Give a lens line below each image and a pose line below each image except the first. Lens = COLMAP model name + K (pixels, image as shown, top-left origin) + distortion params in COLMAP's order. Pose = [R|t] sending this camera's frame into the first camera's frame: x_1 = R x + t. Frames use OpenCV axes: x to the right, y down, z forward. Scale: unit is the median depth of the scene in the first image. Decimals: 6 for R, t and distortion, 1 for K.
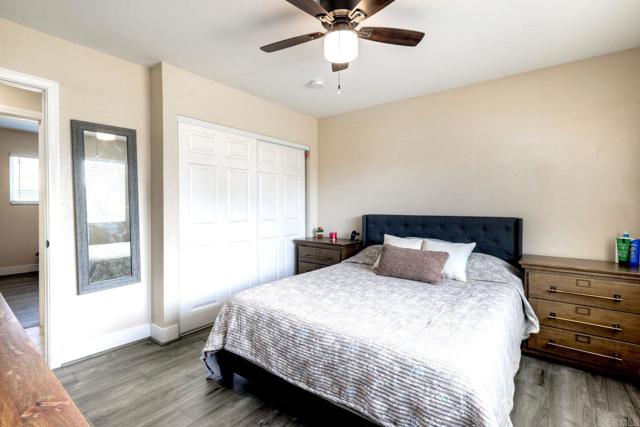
lens RADIAL K [[287.1, 0, 320.6], [0, 287.1, 209.8], [0, 0, 1]] dist [0.007036, -0.000872]
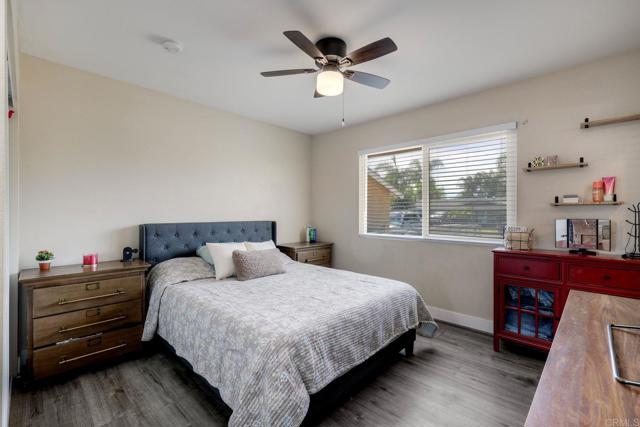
lens RADIAL K [[287.1, 0, 324.0], [0, 287.1, 210.4], [0, 0, 1]] dist [0.007036, -0.000872]
pose [[0.101244, 0.008248, 0.994827, -0.733950], [0.012882, 0.999871, -0.009601, -0.008171], [-0.994778, 0.013787, 0.101125, 0.579701]]
